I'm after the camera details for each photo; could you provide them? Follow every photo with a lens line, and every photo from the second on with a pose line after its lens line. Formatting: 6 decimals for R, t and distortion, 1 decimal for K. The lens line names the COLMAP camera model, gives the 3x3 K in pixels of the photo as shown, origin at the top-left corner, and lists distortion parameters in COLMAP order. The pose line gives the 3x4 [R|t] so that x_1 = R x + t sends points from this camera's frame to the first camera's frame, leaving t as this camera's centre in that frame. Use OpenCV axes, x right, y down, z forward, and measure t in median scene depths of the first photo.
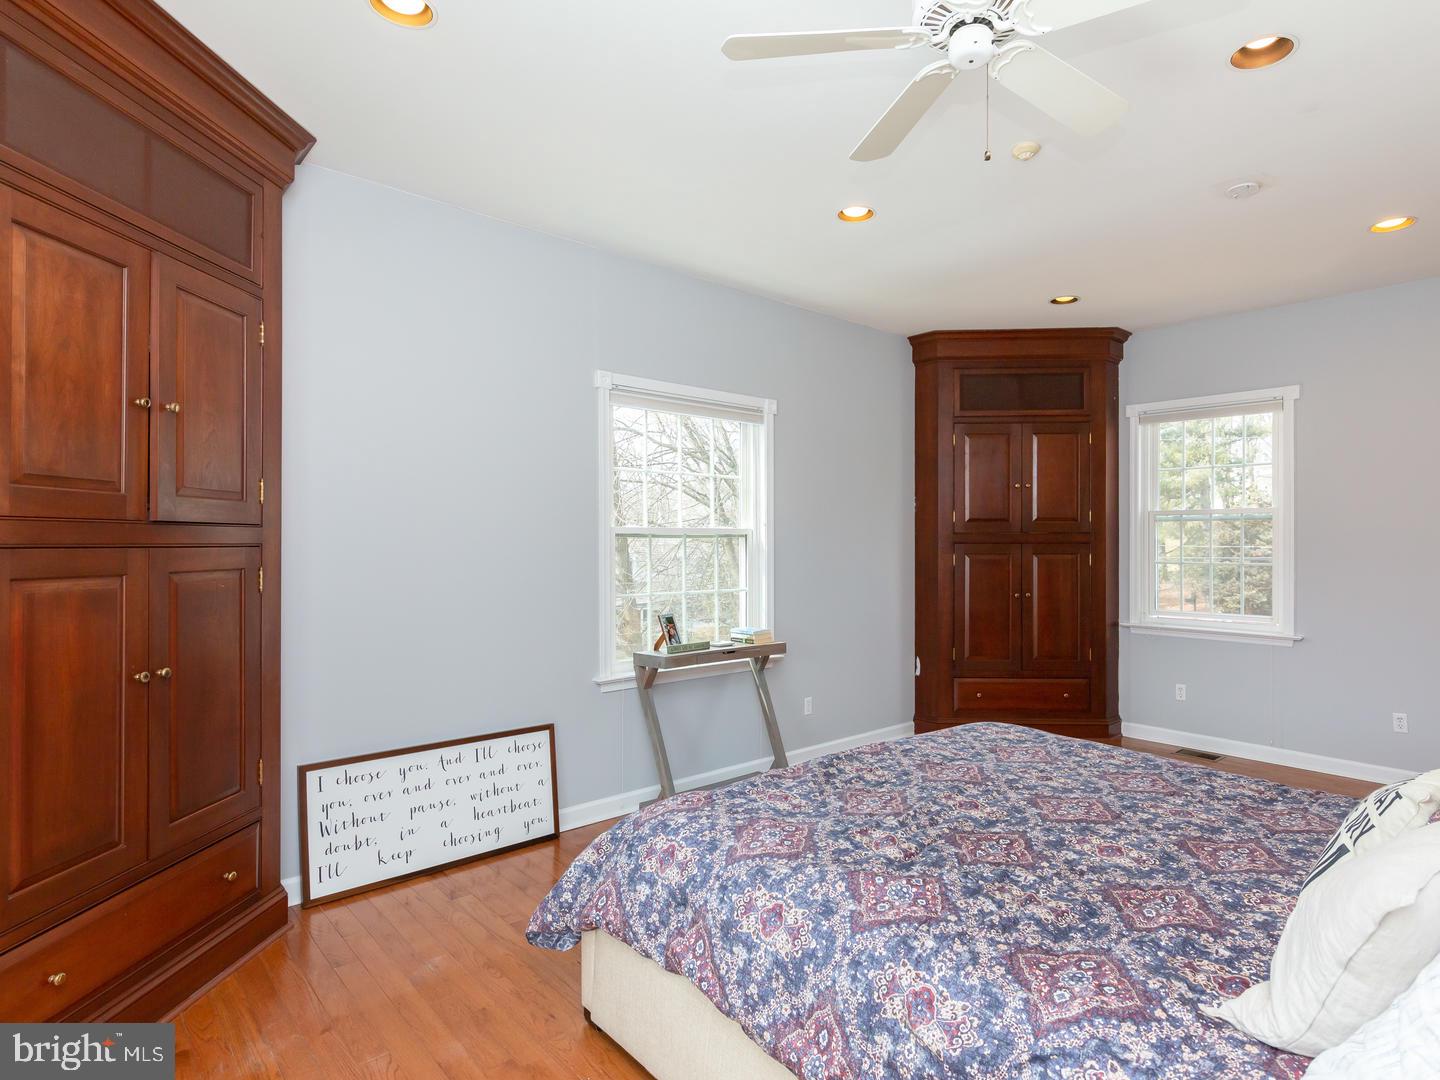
lens RADIAL K [[749.9, 0, 717.3], [0, 749.9, 517.6], [0, 0, 1]] dist [0.004732, -0.000673]
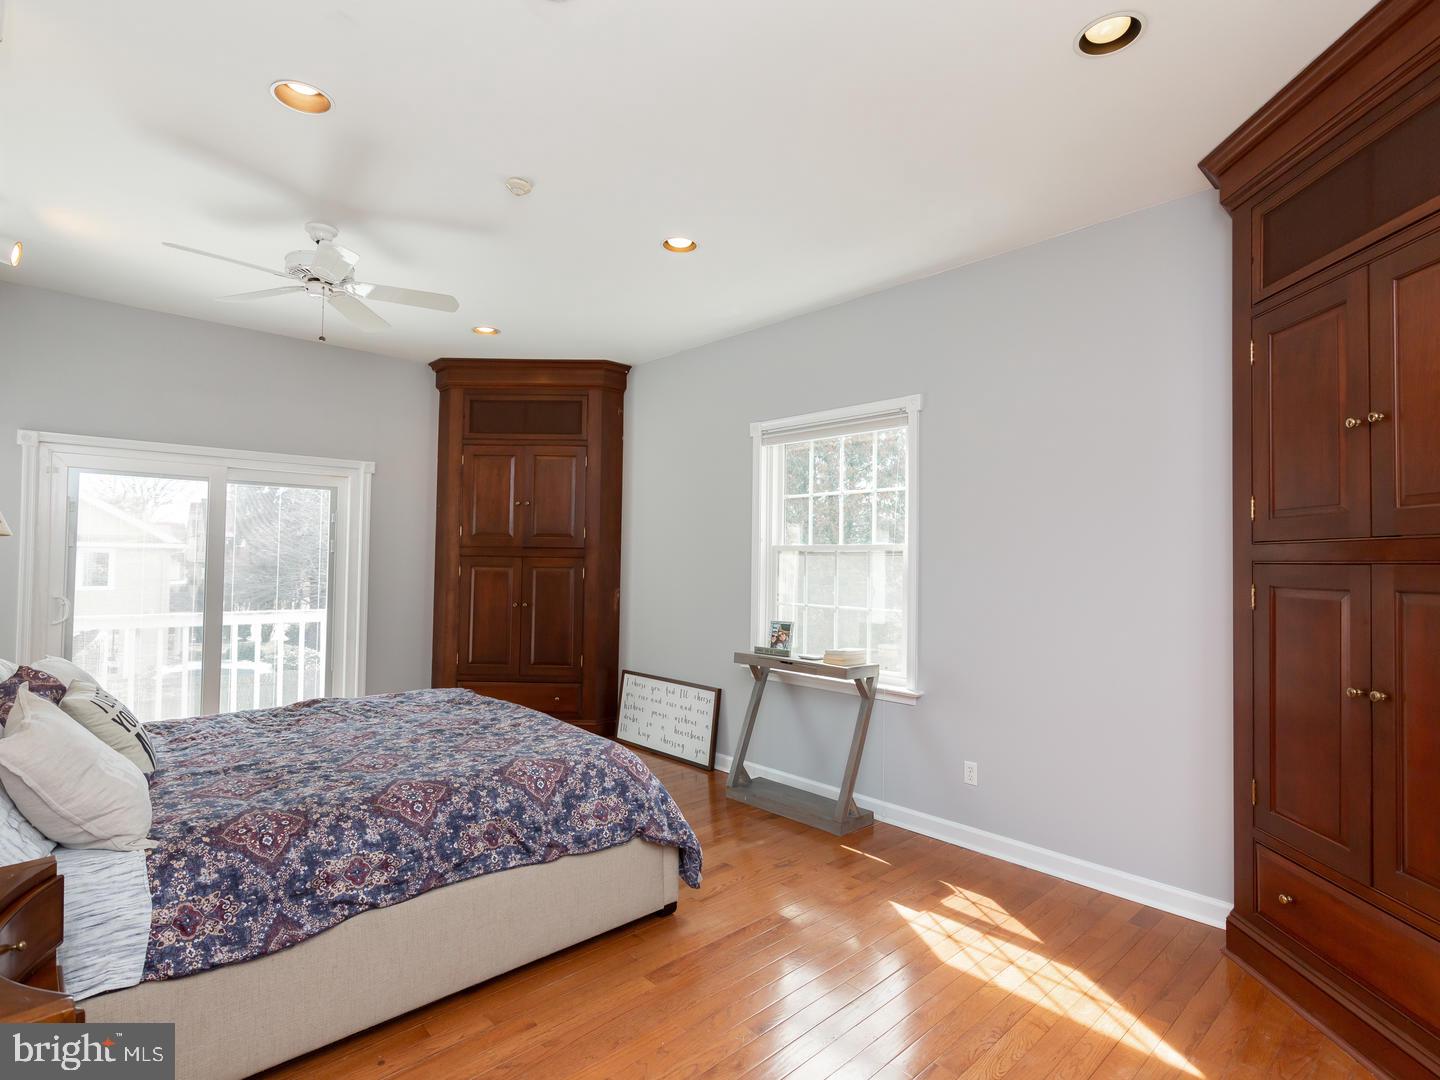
lens RADIAL K [[749.9, 0, 717.3], [0, 749.9, 517.6], [0, 0, 1]] dist [0.004732, -0.000673]
pose [[0.050340, -0.058460, -0.997020, 1.274105], [0.018559, 0.998168, -0.057590, 0.044310], [0.998560, -0.015605, 0.051332, 1.014199]]
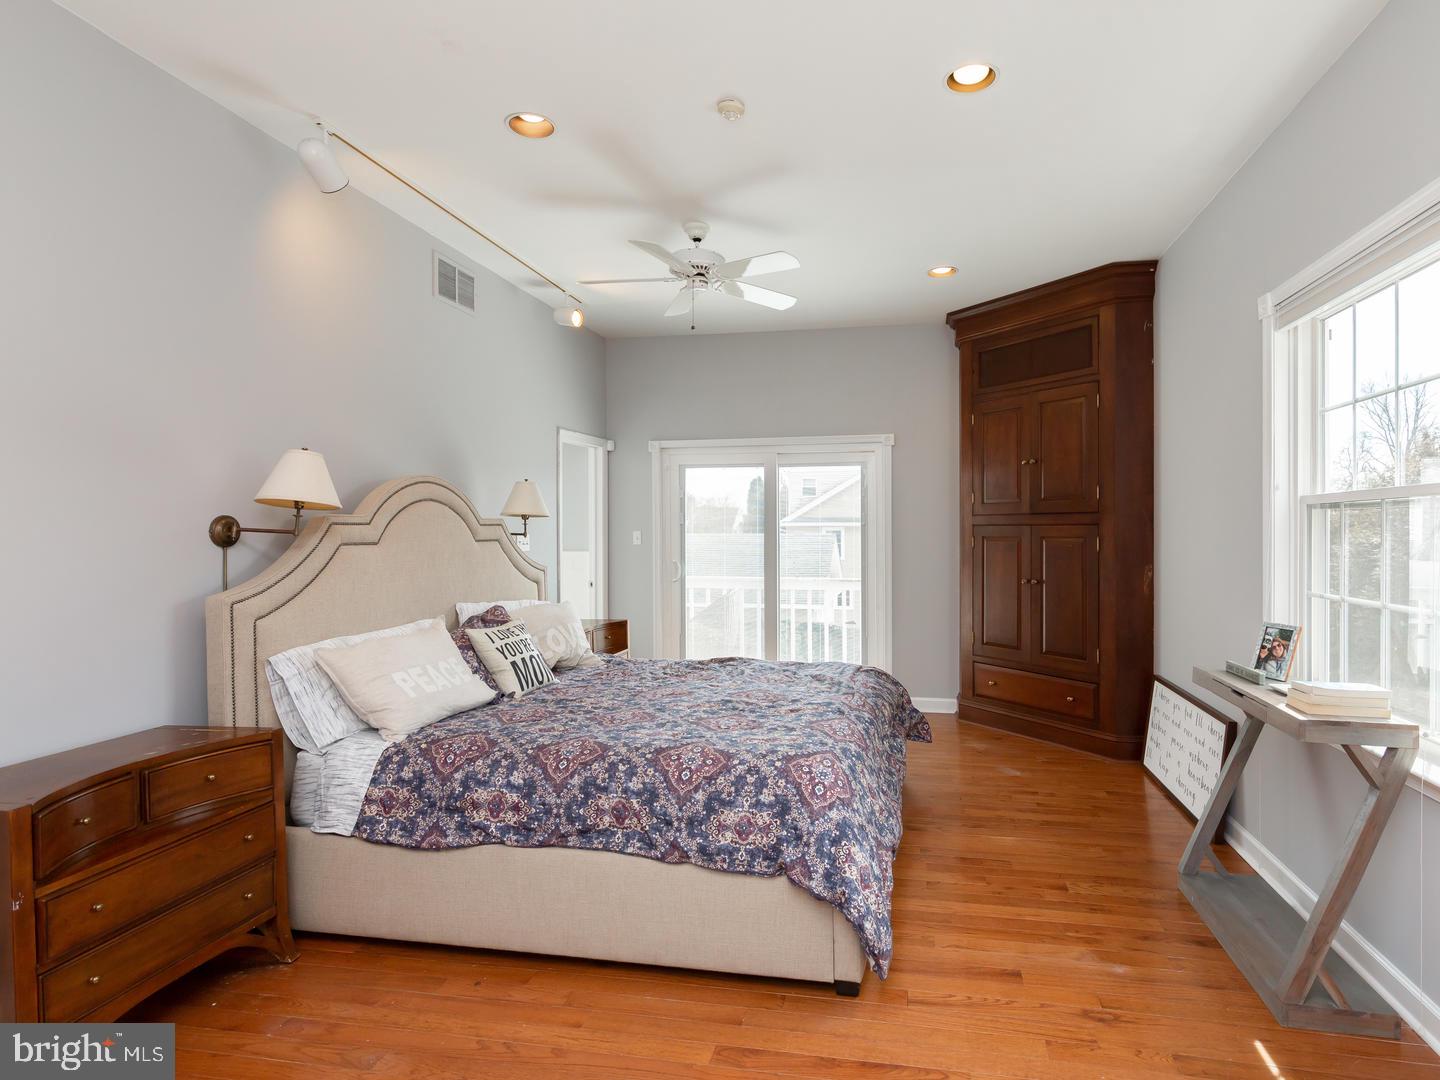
lens RADIAL K [[749.9, 0, 717.3], [0, 749.9, 517.6], [0, 0, 1]] dist [0.004732, -0.000673]
pose [[-0.775186, -0.011608, -0.631626, 0.895079], [0.020555, 0.998838, -0.043584, 0.064824], [0.631398, -0.046769, -0.774047, 1.429777]]
